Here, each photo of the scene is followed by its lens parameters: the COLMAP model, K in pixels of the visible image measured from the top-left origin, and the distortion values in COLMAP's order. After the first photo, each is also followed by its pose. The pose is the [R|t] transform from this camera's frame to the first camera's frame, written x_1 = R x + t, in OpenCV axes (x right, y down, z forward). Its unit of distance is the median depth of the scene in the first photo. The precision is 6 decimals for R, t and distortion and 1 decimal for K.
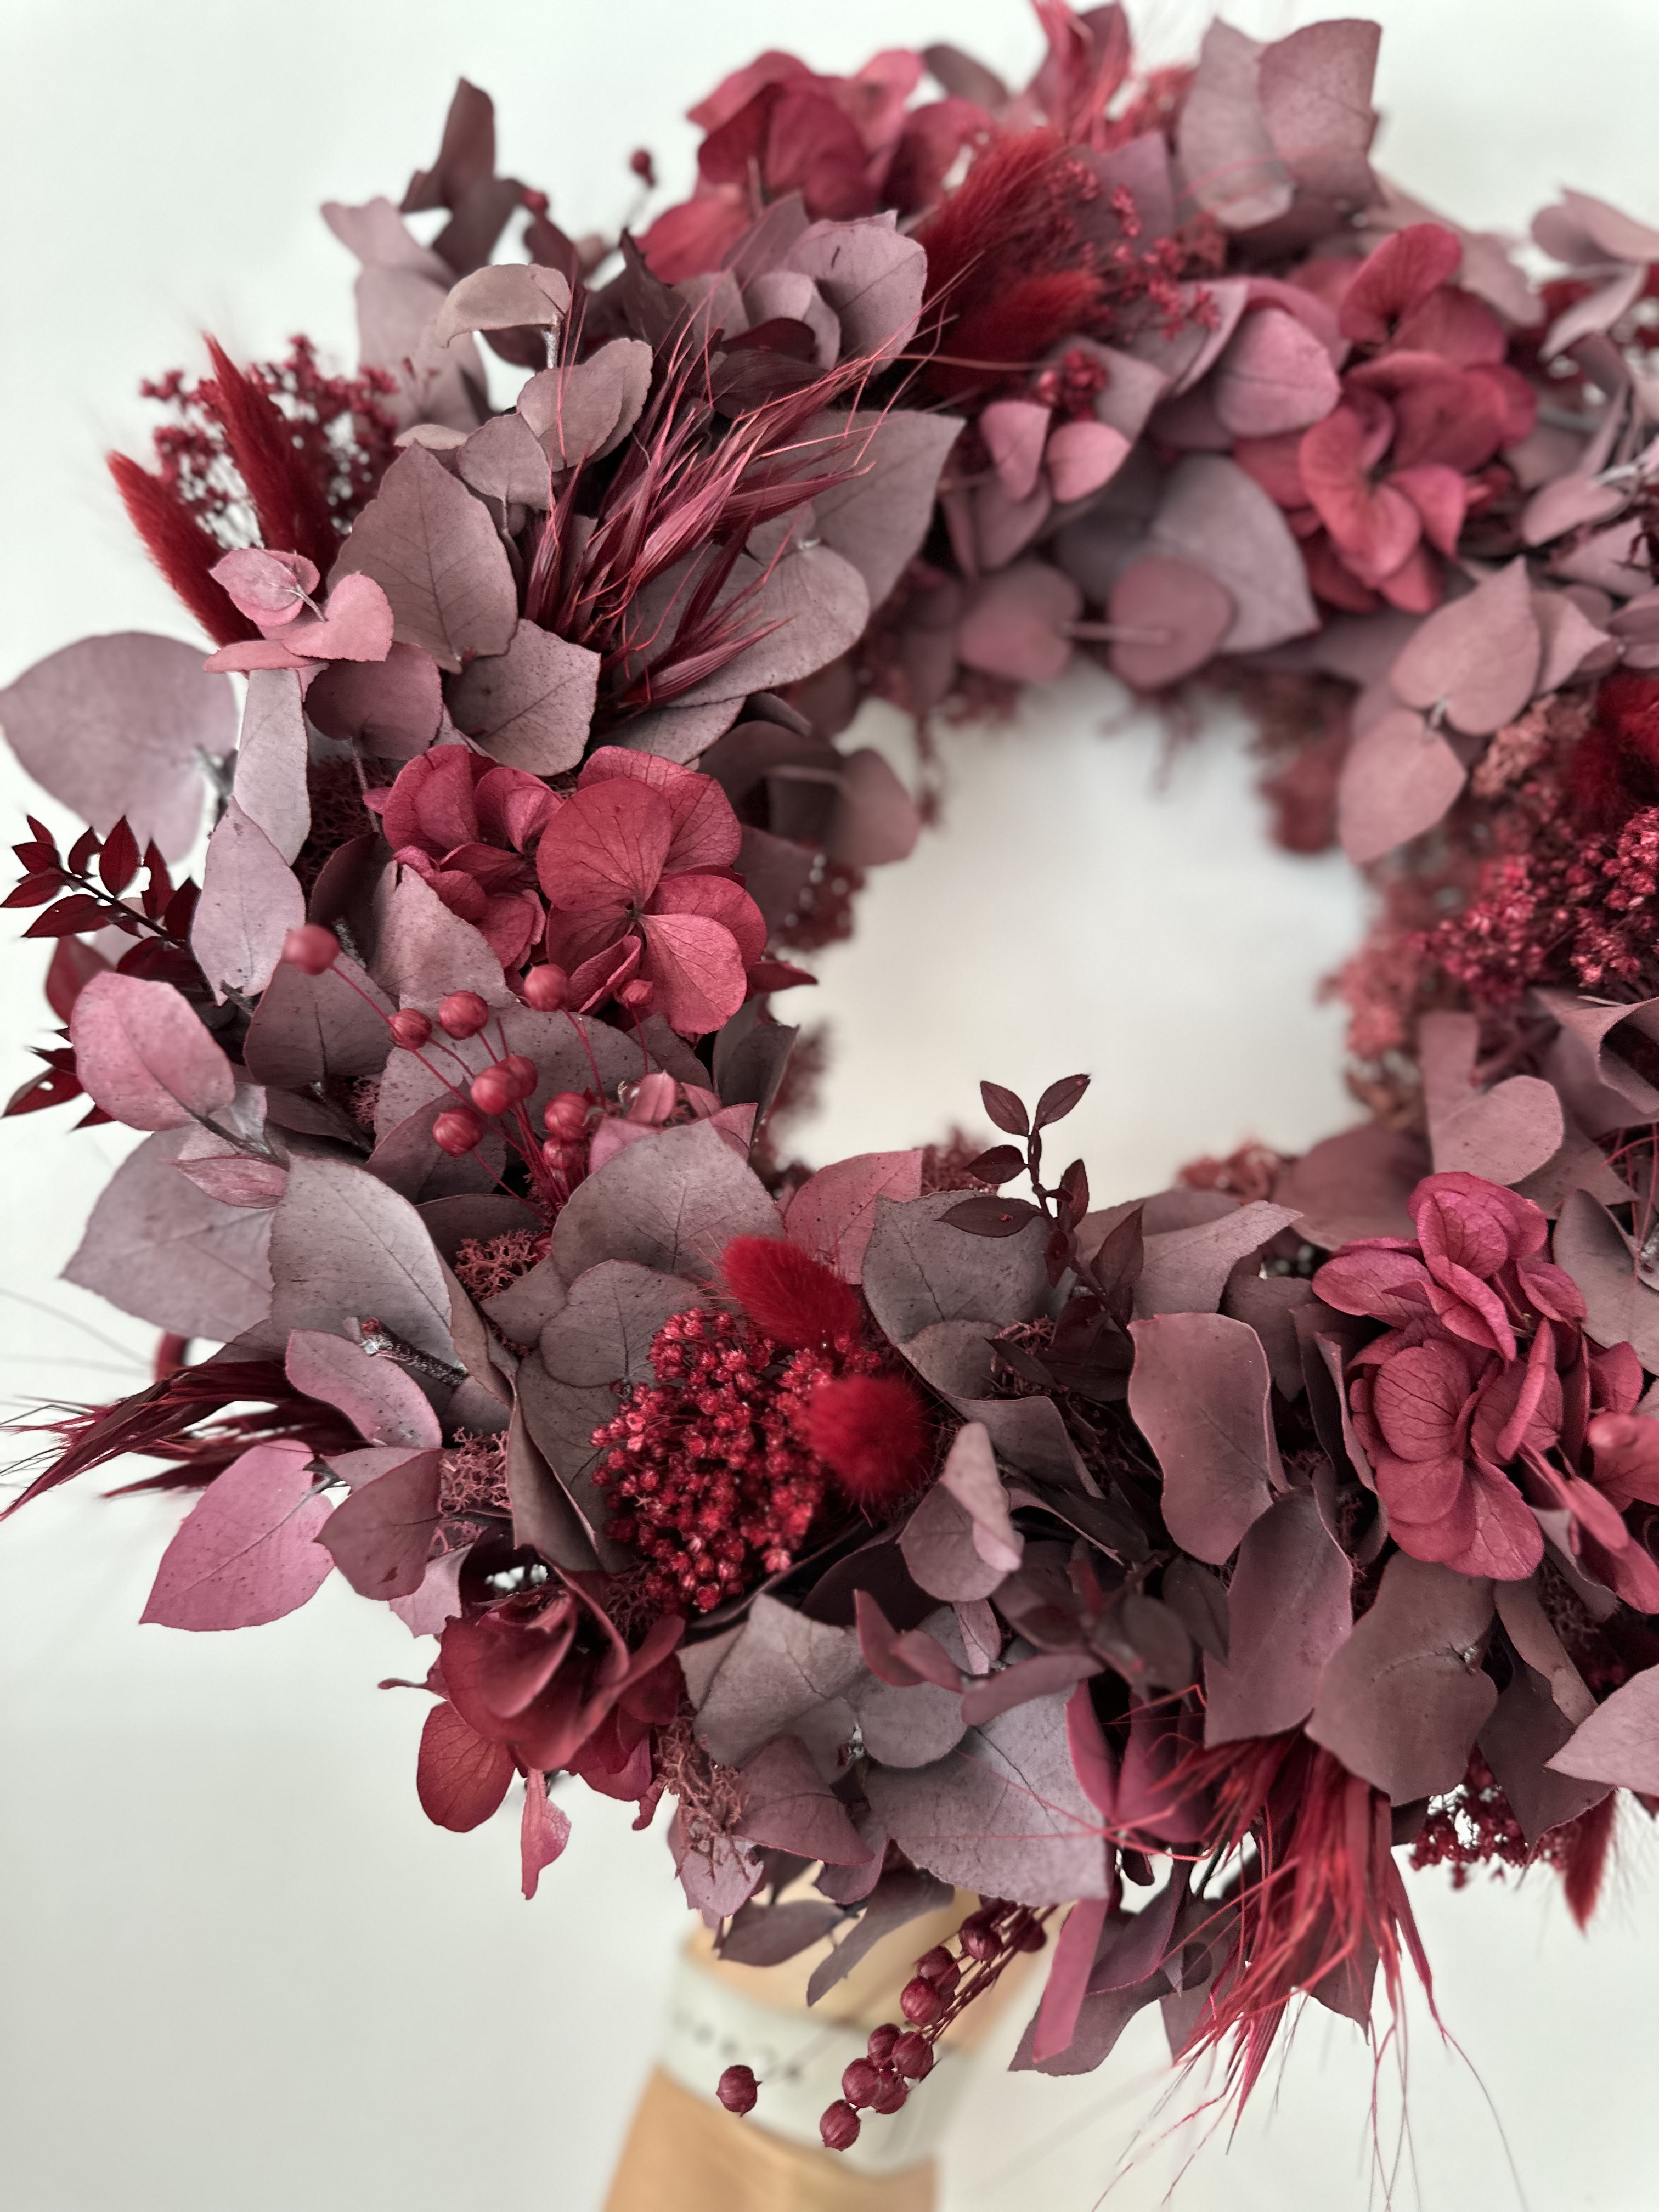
lens RADIAL K [[1568.7, 0, 829.5], [0, 1568.7, 1106.0], [0, 0, 1]] dist [0.126714, -0.313326]
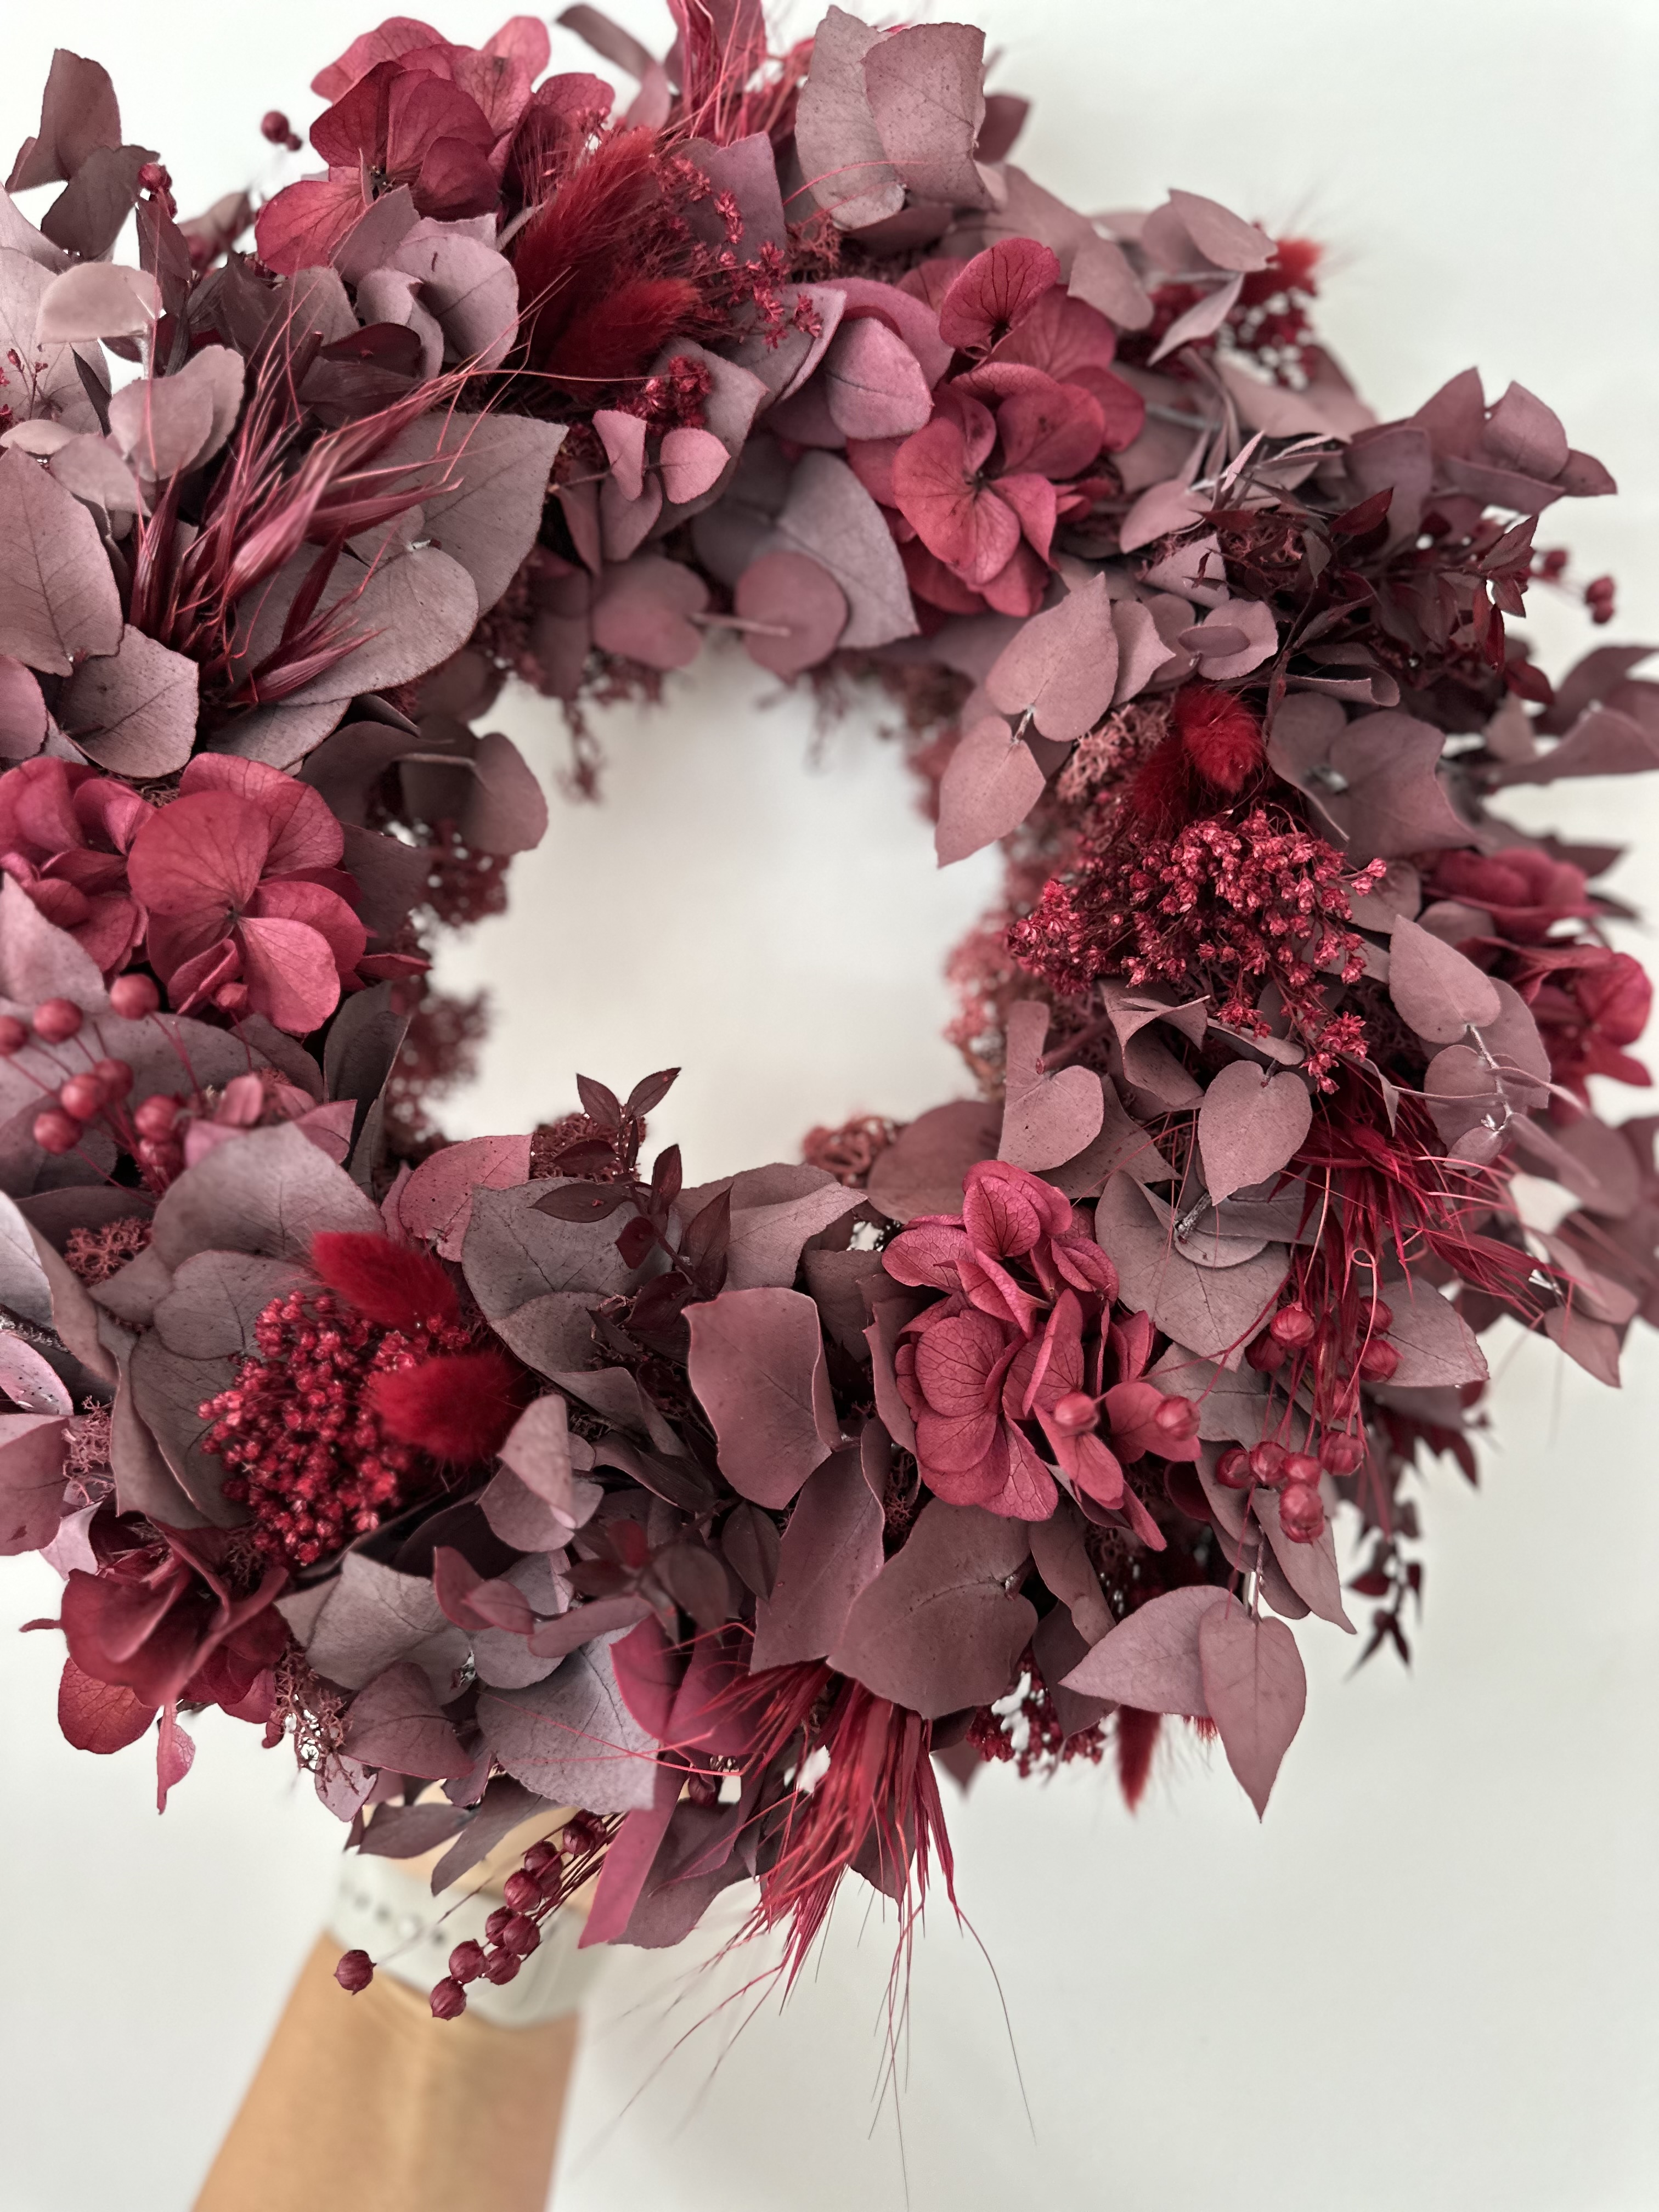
lens RADIAL K [[1568.7, 0, 829.5], [0, 1568.7, 1106.0], [0, 0, 1]] dist [0.126714, -0.313326]
pose [[0.997629, -0.001120, 0.068809, 0.194346], [-0.005573, 0.995269, 0.096994, -0.099793], [-0.068592, -0.097148, 0.992904, -0.082012]]
